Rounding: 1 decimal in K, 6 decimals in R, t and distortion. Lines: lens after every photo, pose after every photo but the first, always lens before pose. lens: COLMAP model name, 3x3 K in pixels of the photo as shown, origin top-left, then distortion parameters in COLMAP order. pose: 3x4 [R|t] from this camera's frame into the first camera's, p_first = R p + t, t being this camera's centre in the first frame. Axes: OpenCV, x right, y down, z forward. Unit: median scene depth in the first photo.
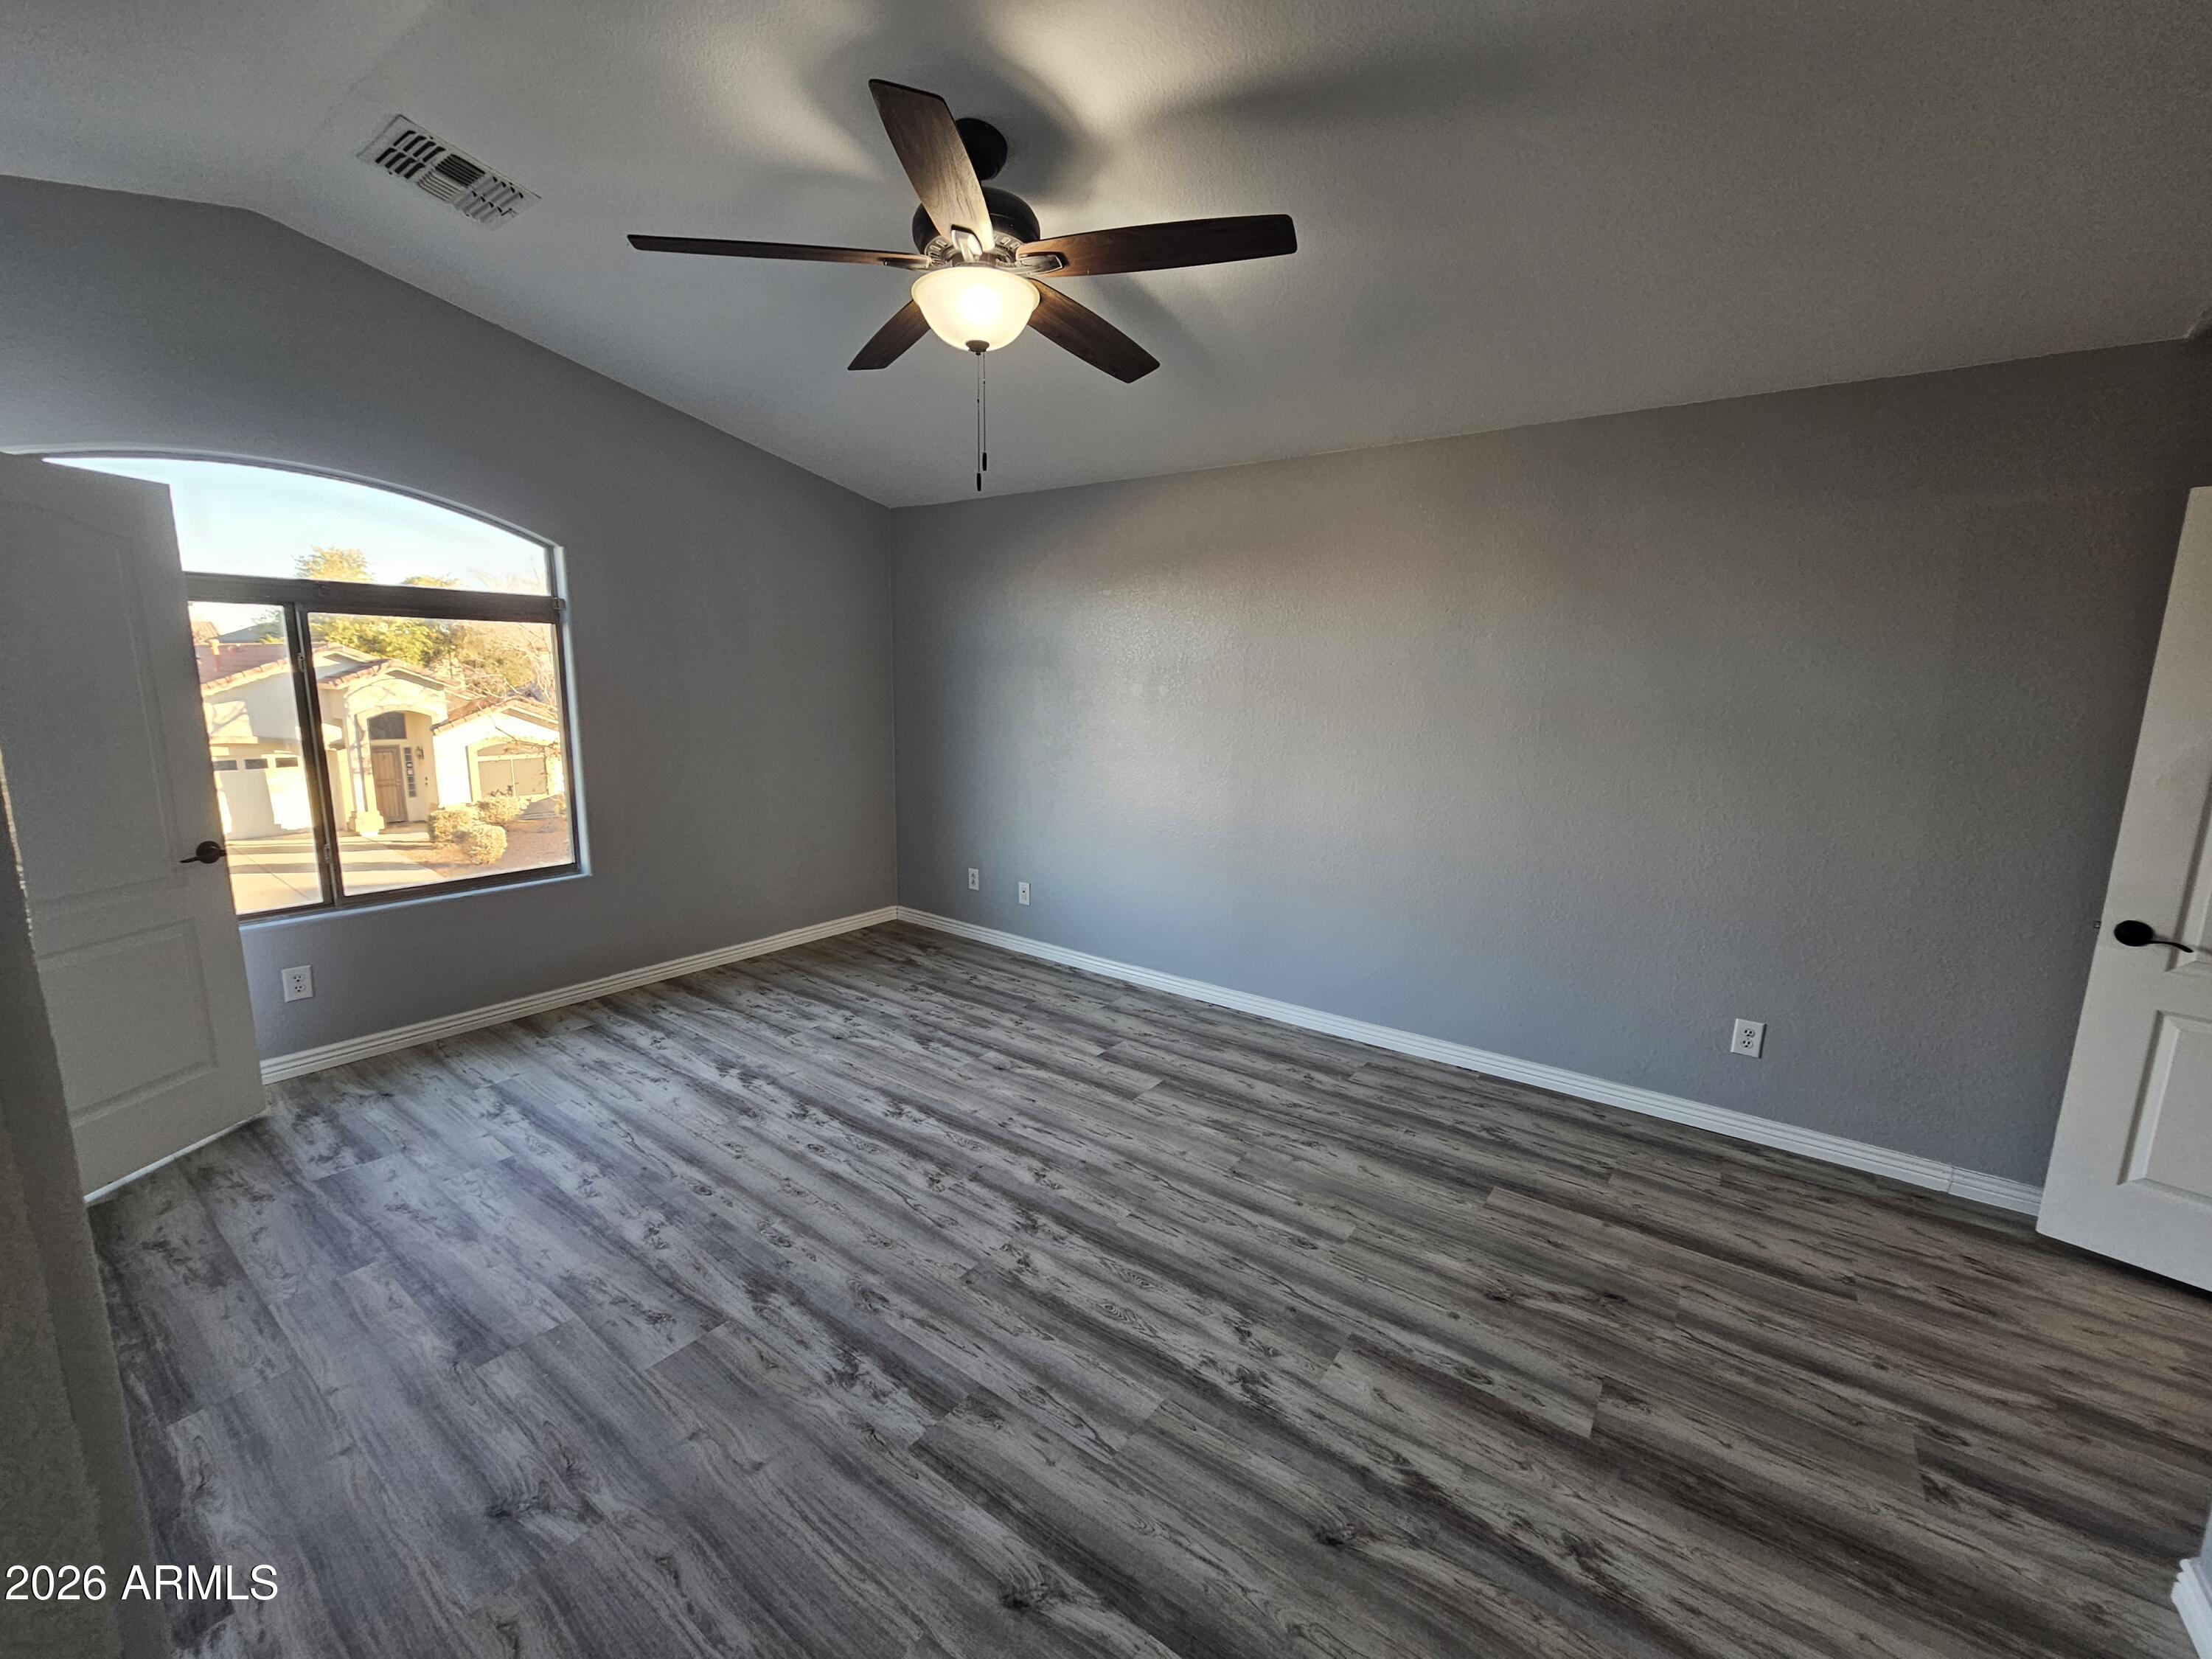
lens RADIAL K [[912.8, 0, 1107.4], [0, 912.8, 822.4], [0, 0, 1]] dist [-0.002089, 0.001111]
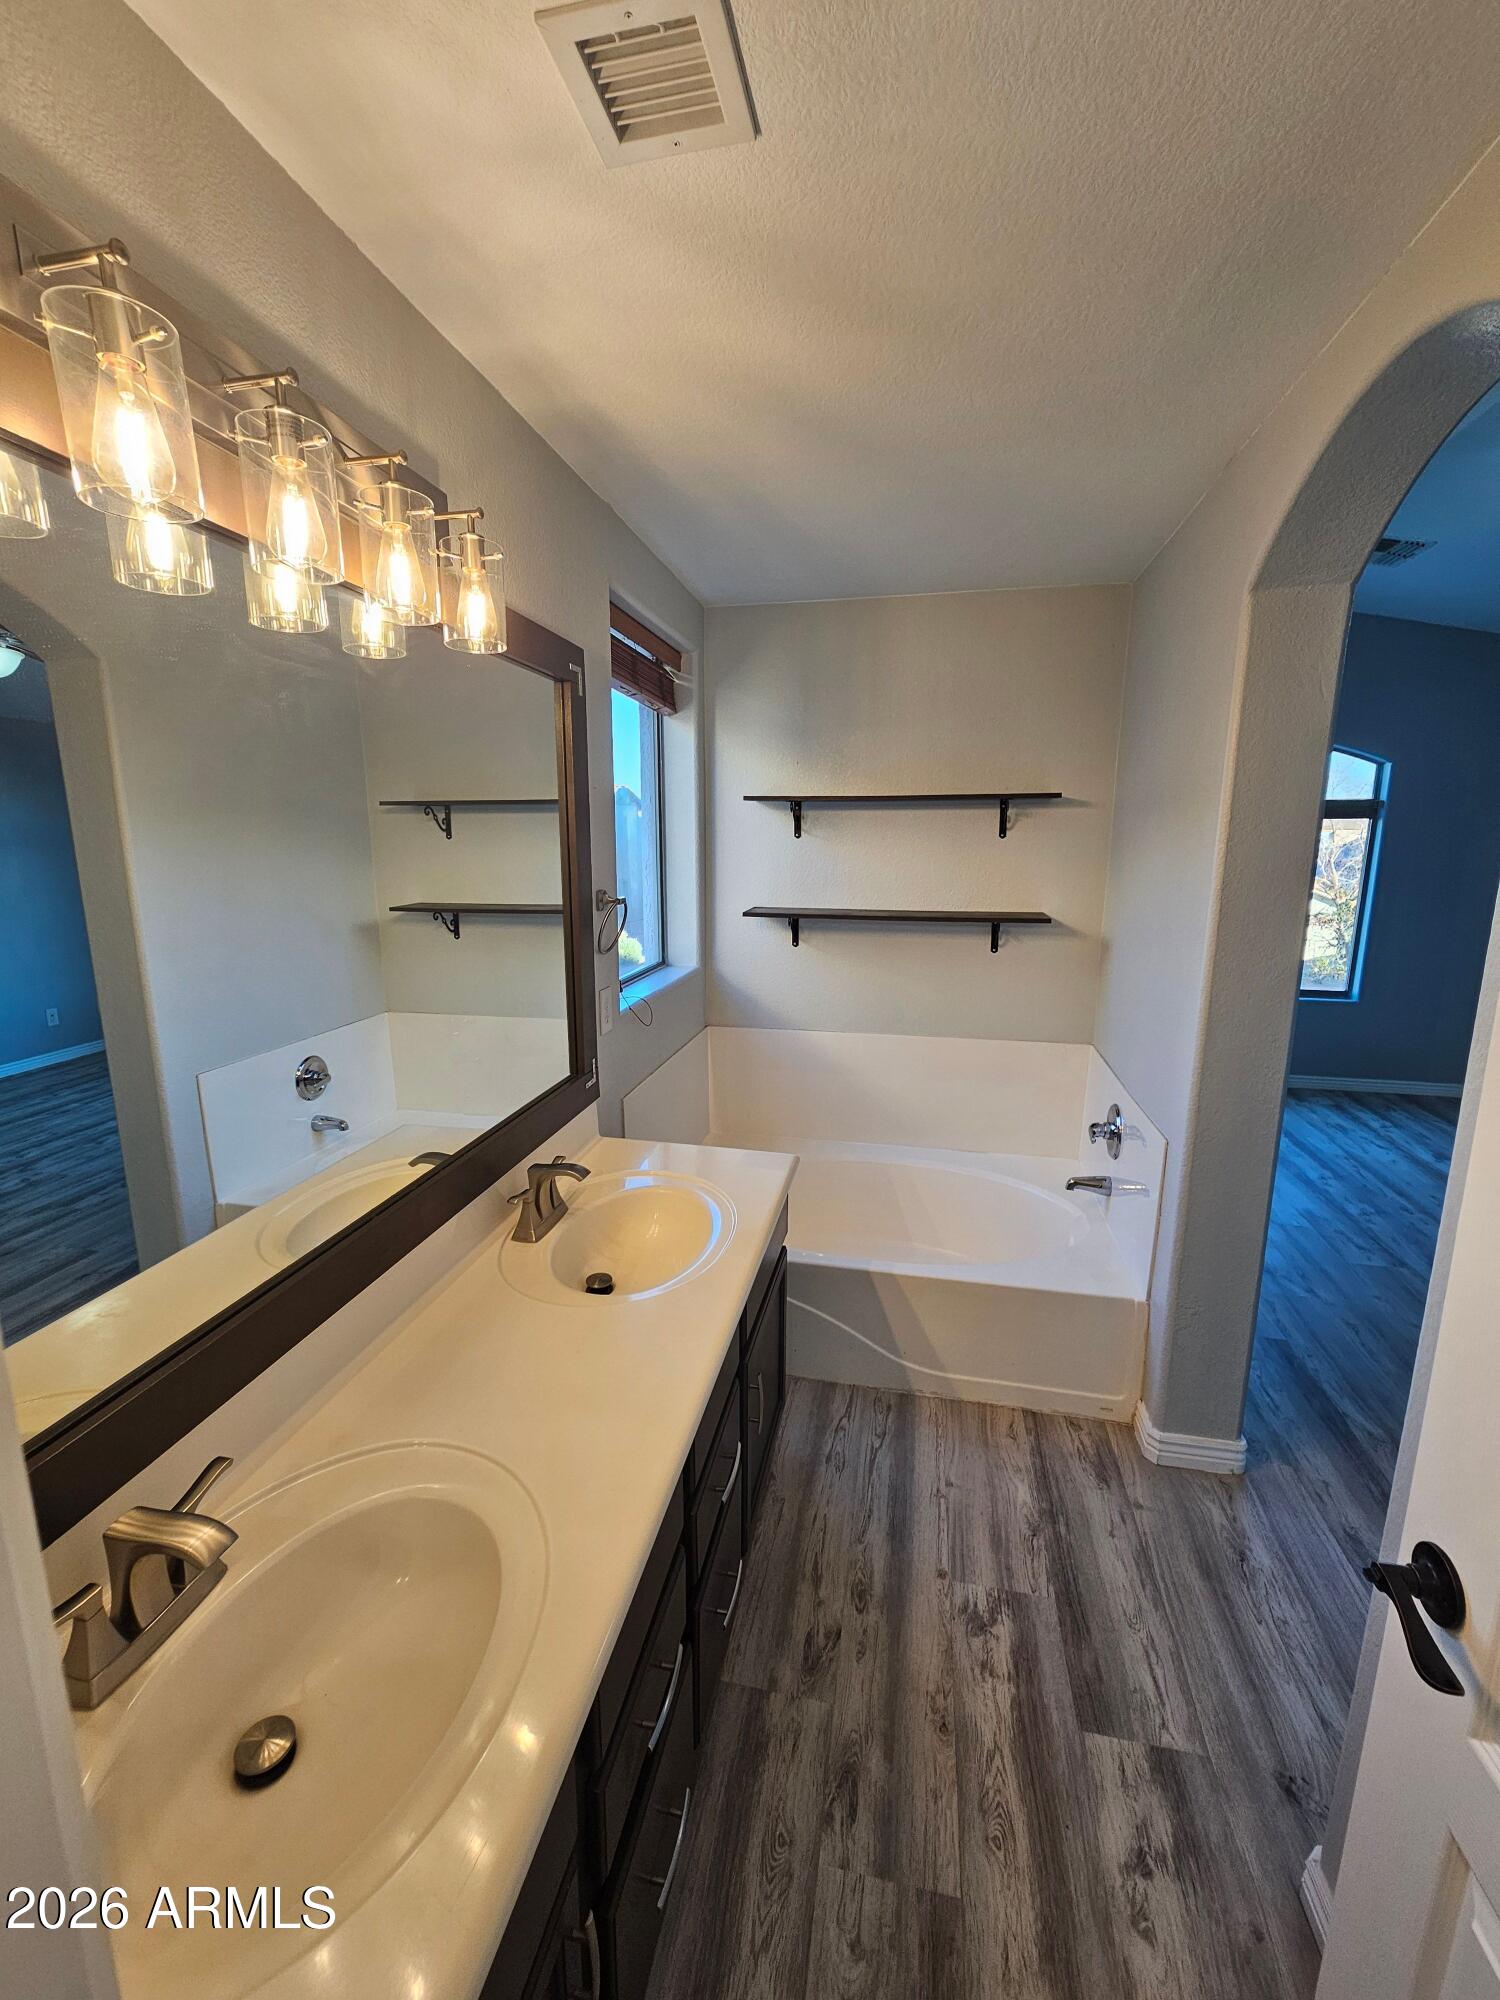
lens RADIAL K [[825.3, 0, 749.8], [0, 825.3, 997.6], [0, 0, 1]] dist [-0.002089, 0.001111]
pose [[0.415418, 0.158858, -0.895652, 0.218723], [-0.145719, 0.983538, 0.106859, 0.070560], [0.897883, 0.086122, 0.431728, -0.477412]]
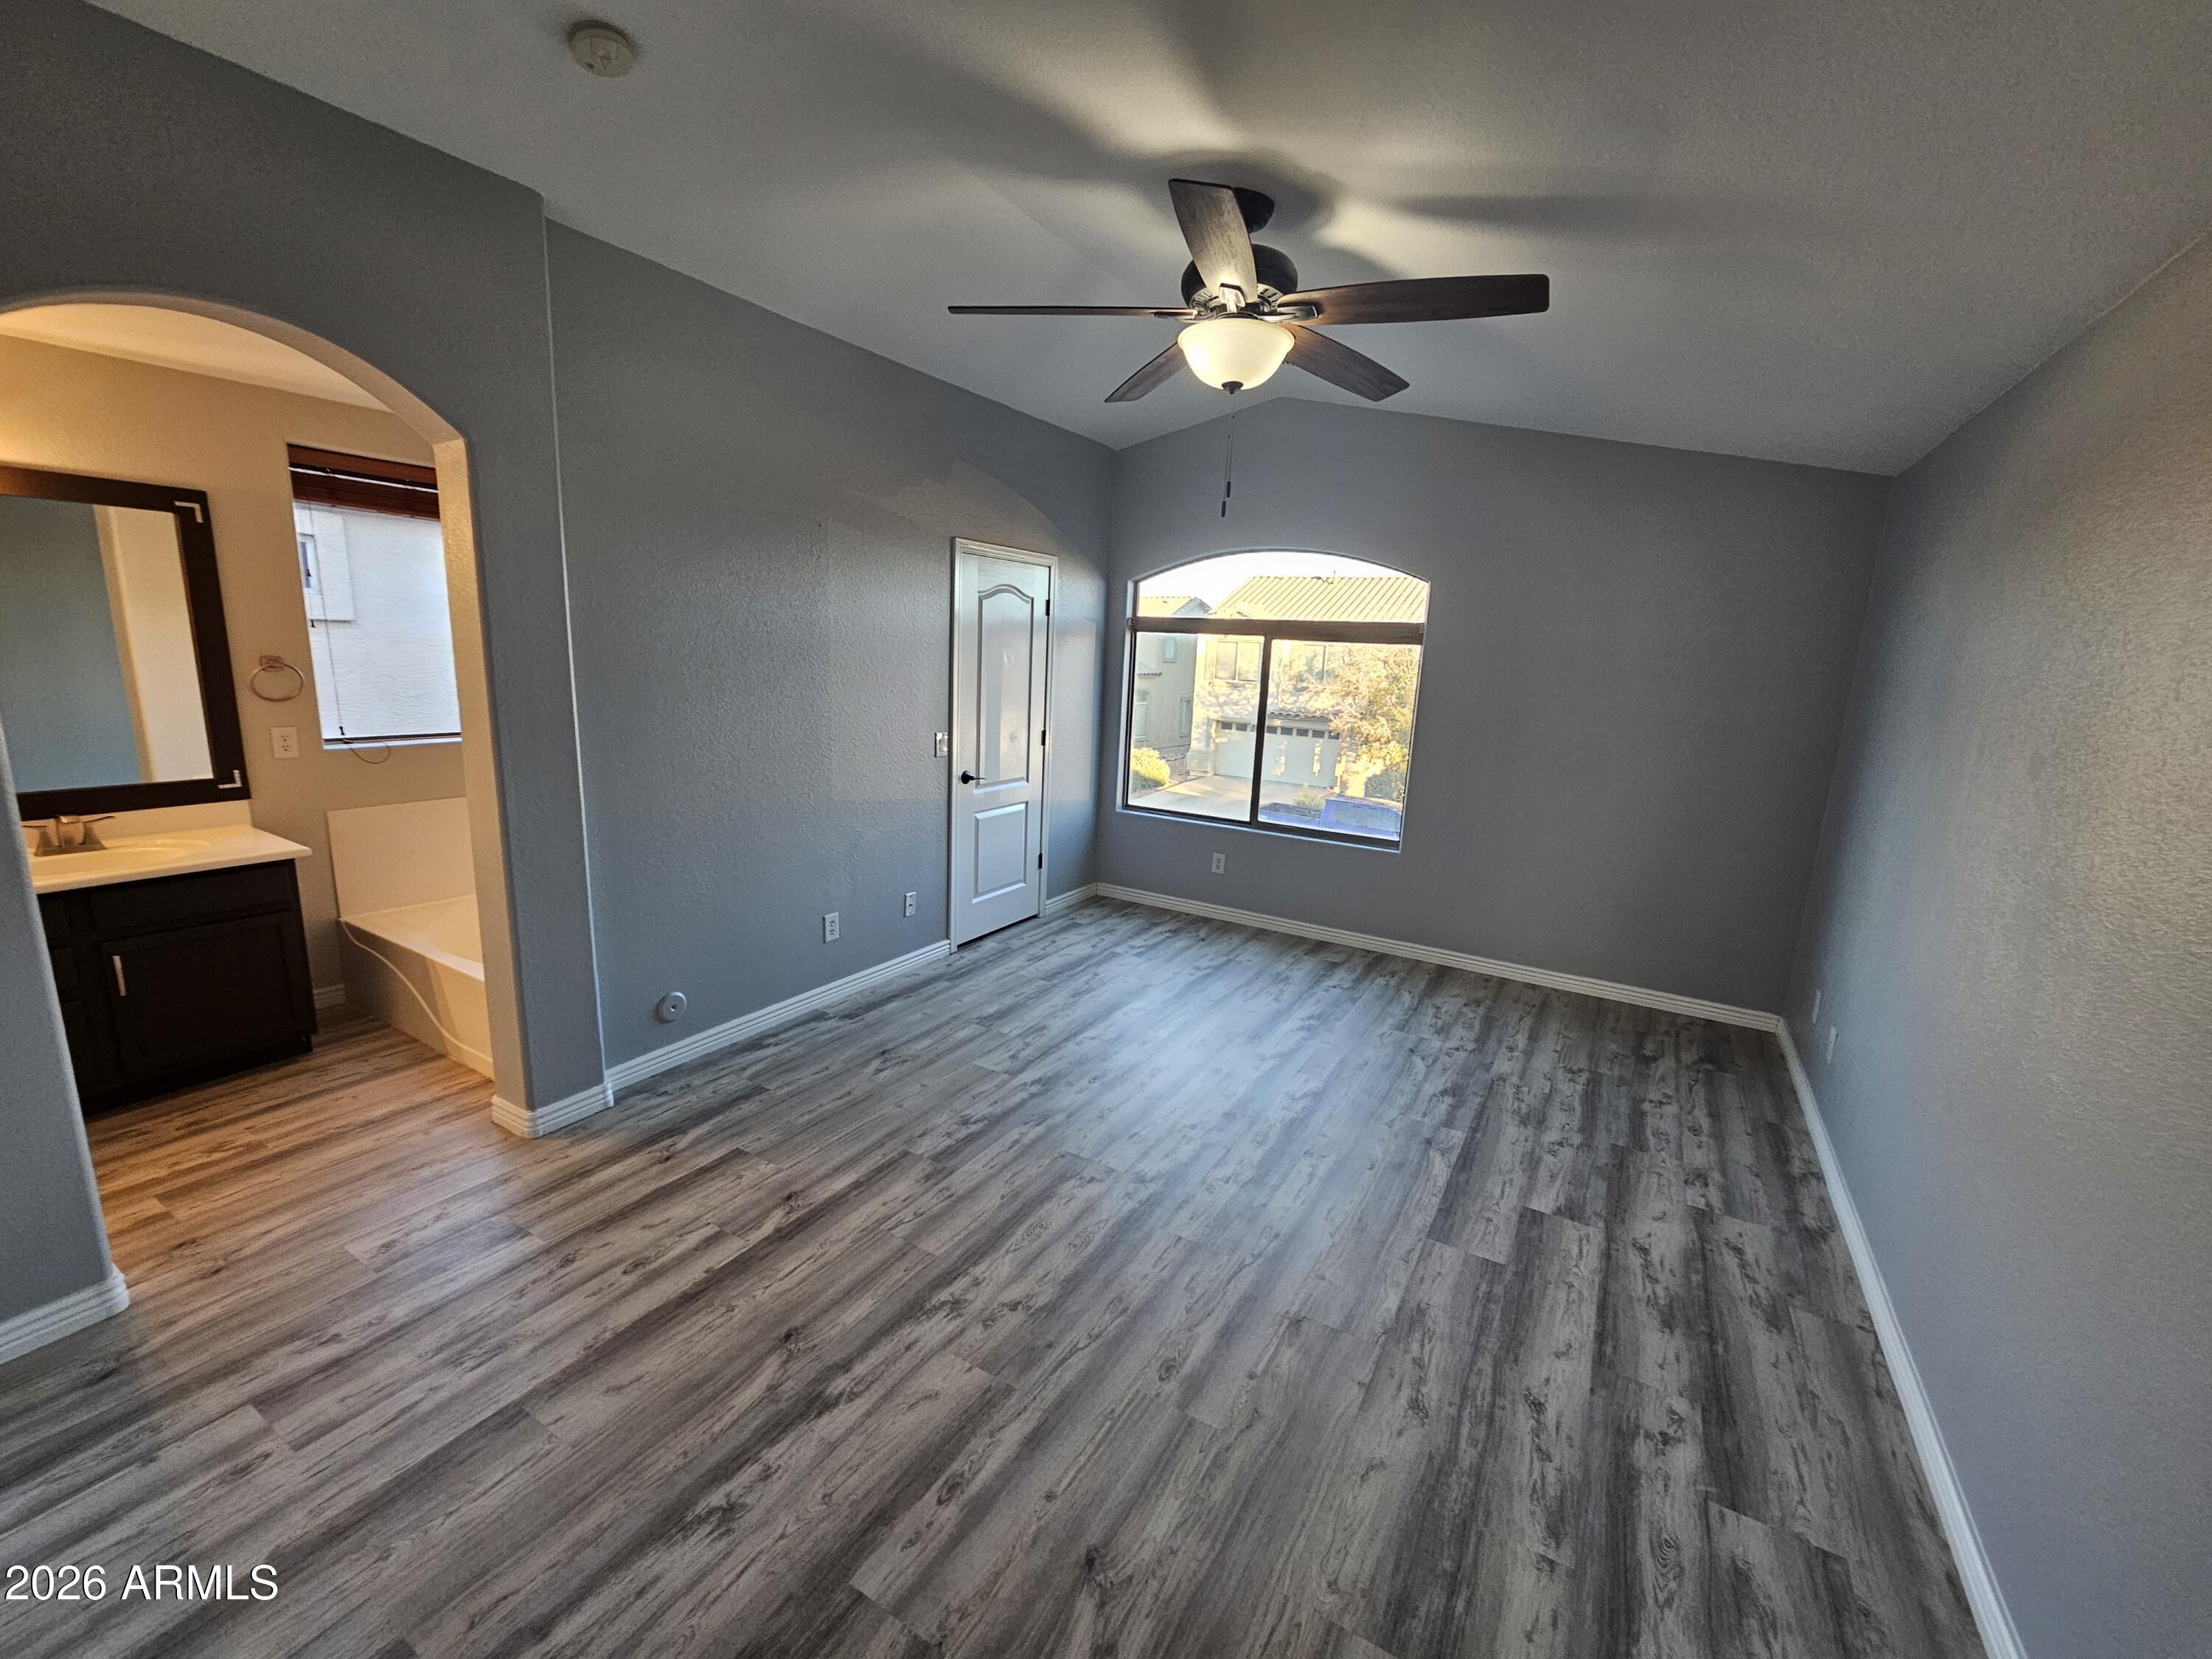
lens RADIAL K [[912.8, 0, 1090.0], [0, 912.8, 823.5], [0, 0, 1]] dist [-0.002089, 0.001111]
pose [[0.095505, 0.177002, -0.979566, 0.761462], [-0.206070, 0.966262, 0.154507, -0.109794], [0.973866, 0.187103, 0.128757, 0.593888]]
